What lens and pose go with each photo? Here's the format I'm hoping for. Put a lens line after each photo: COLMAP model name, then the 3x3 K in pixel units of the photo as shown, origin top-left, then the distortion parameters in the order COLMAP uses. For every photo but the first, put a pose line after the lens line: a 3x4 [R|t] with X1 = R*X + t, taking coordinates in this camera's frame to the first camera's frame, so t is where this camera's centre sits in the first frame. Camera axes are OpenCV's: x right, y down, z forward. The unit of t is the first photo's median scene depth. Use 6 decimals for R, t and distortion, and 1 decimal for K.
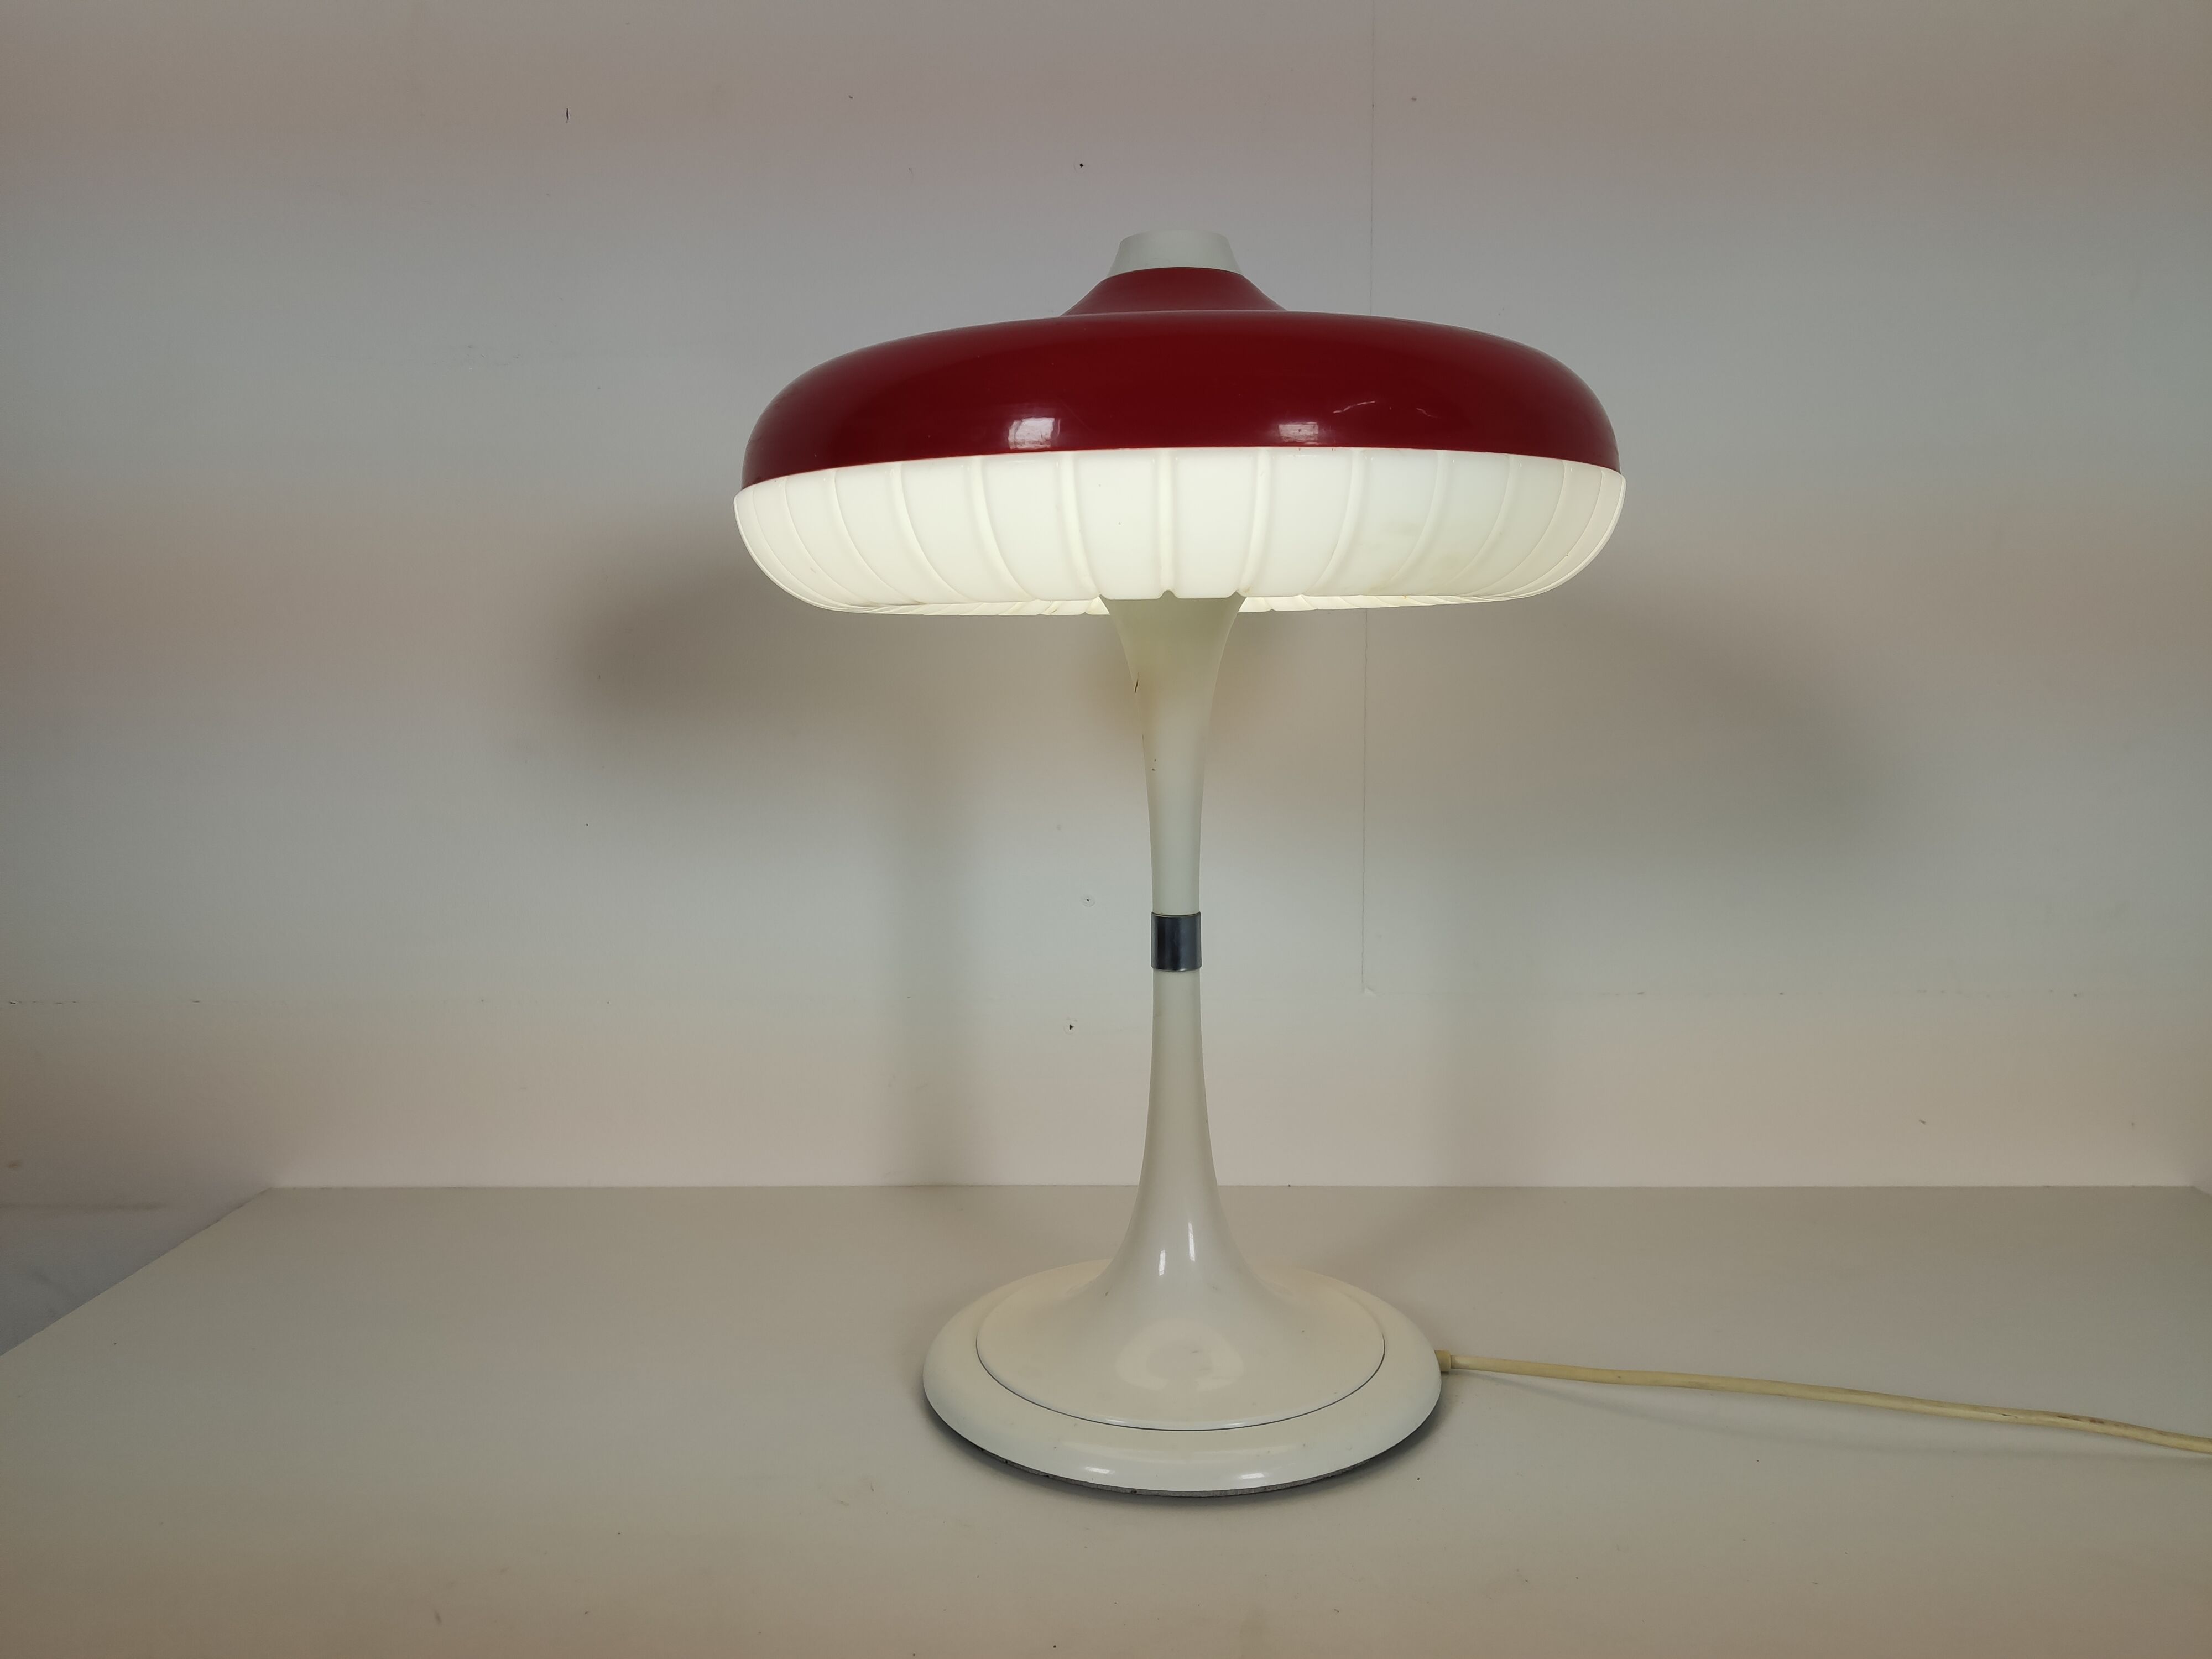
lens RADIAL K [[1701.9, 0, 1111.6], [0, 1701.9, 826.5], [0, 0, 1]] dist [0.010997, -0.012559]
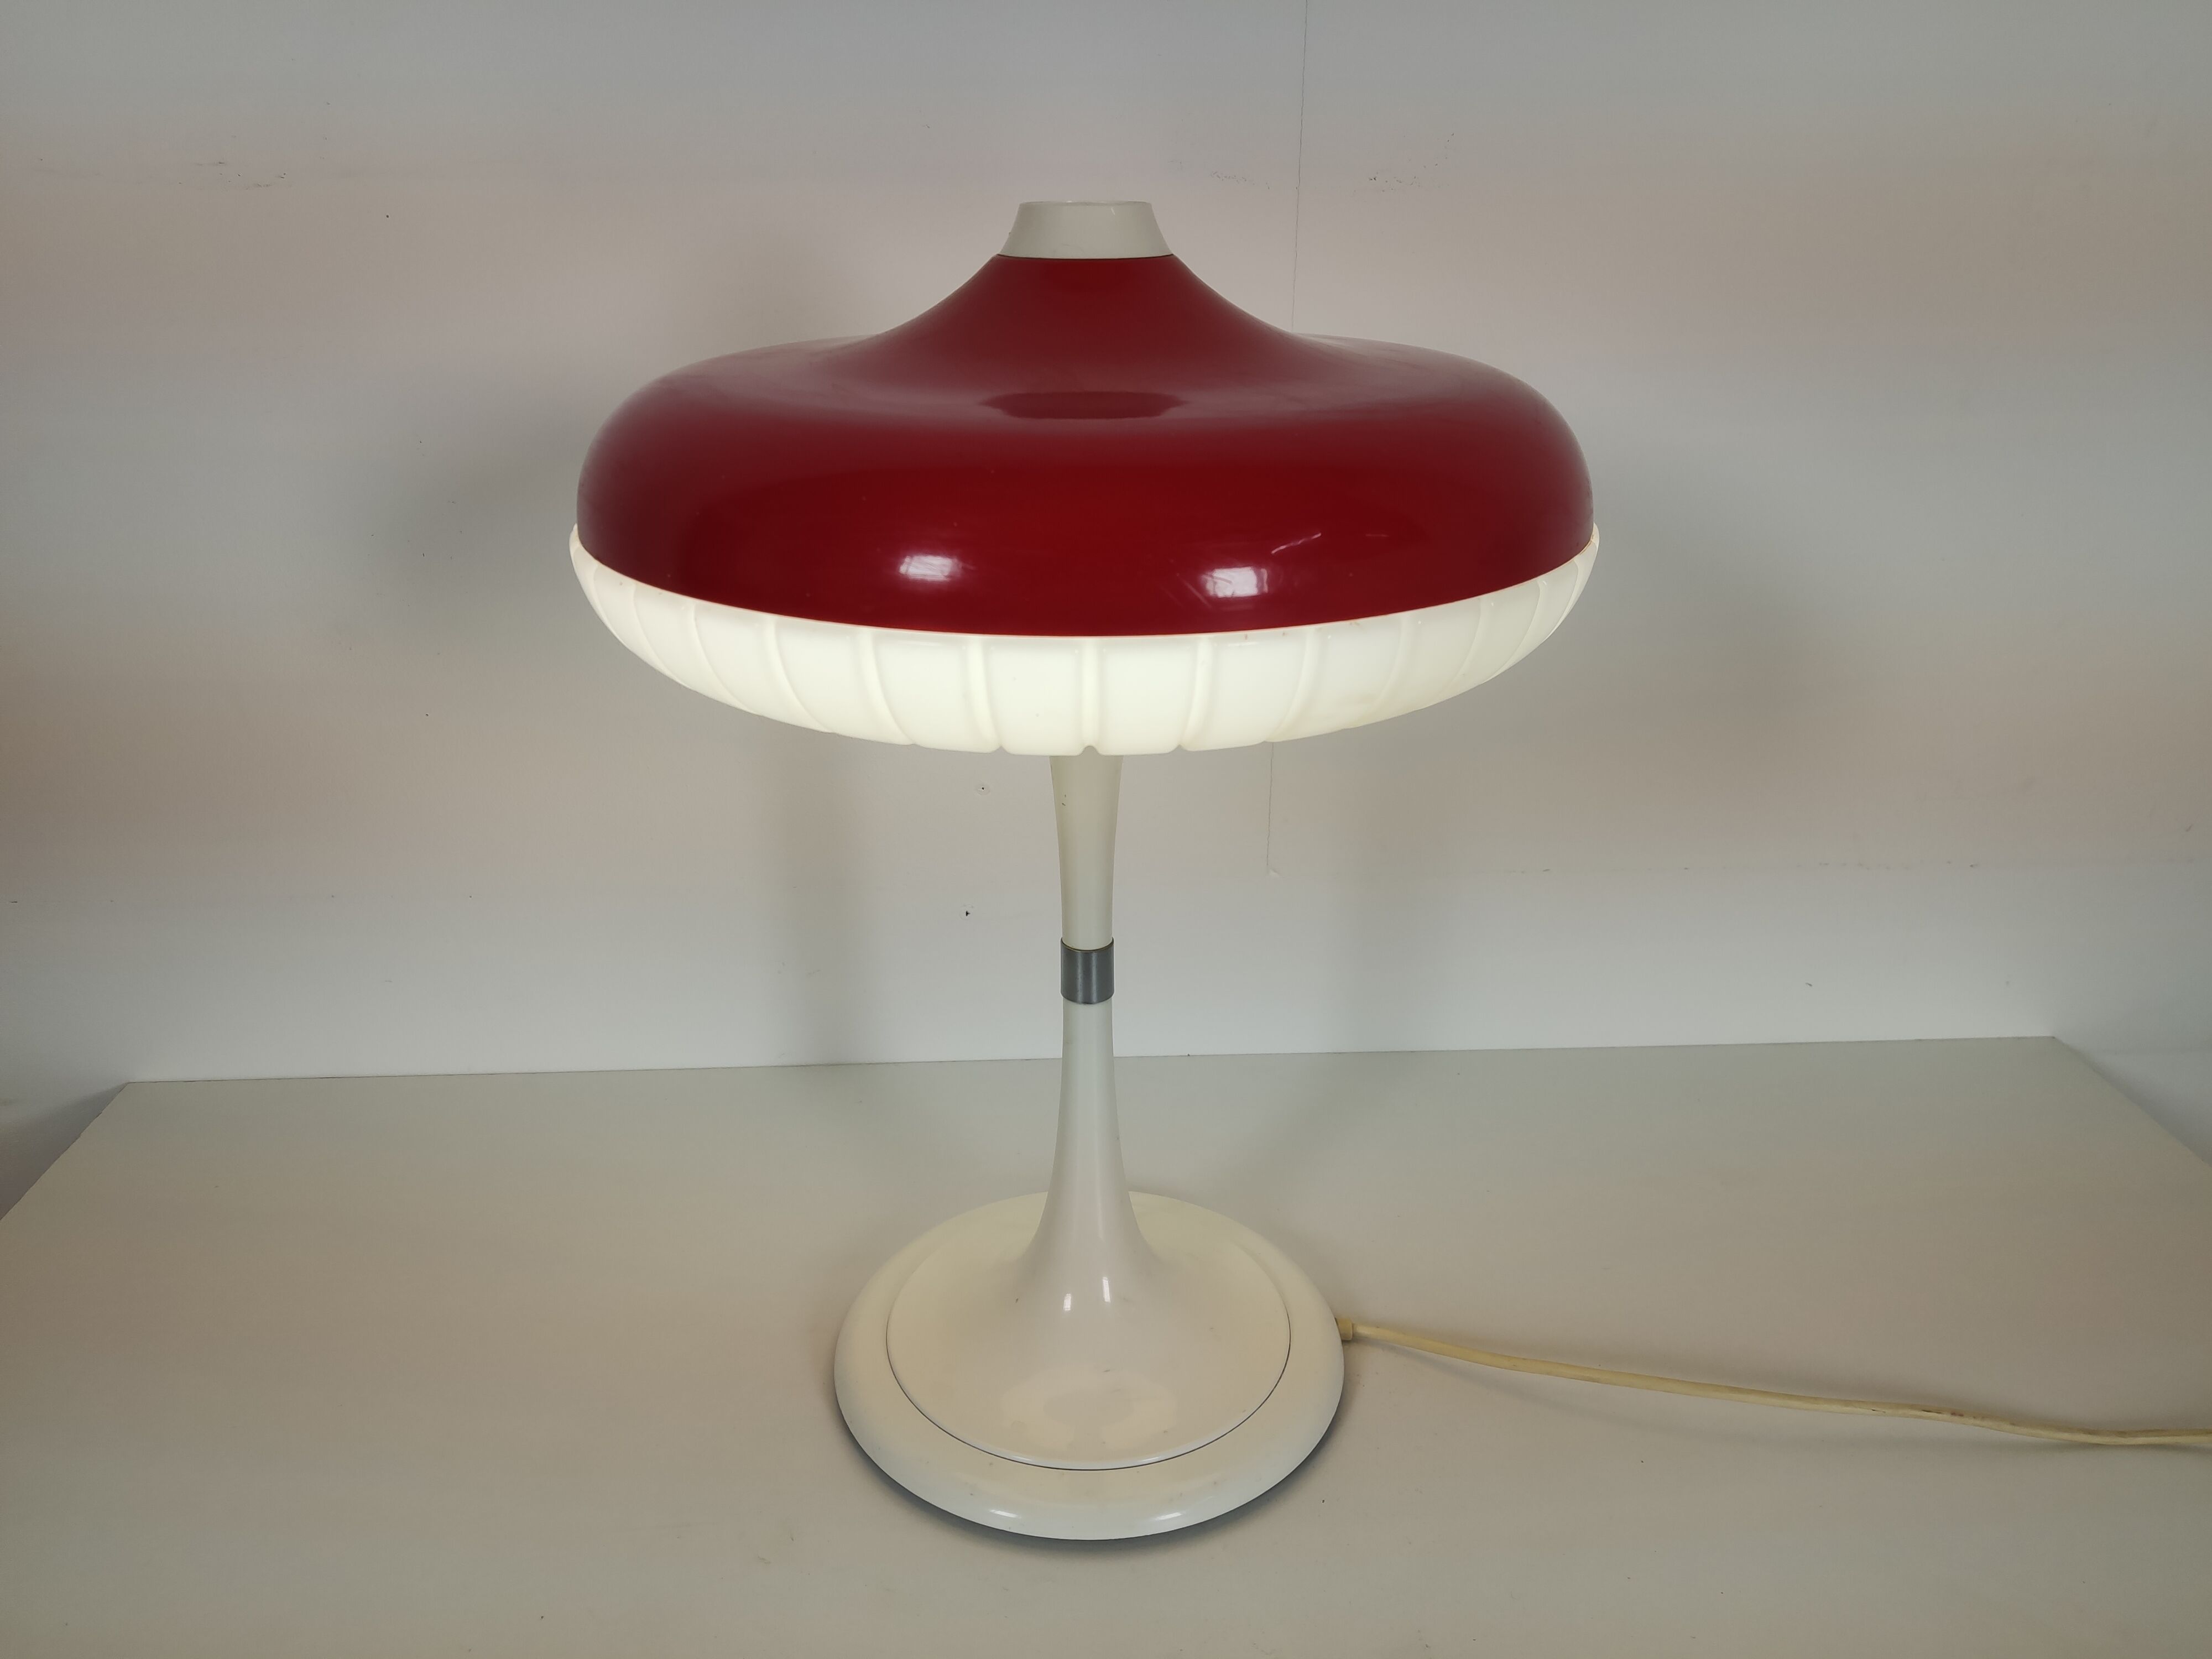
lens RADIAL K [[1701.9, 0, 1112.0], [0, 1701.9, 843.7], [0, 0, 1]] dist [0.010997, -0.012559]
pose [[0.997240, -0.016967, 0.072278, -0.015379], [-0.003246, 0.962640, 0.270765, -0.258299], [-0.074172, -0.270253, 0.959928, 0.111018]]
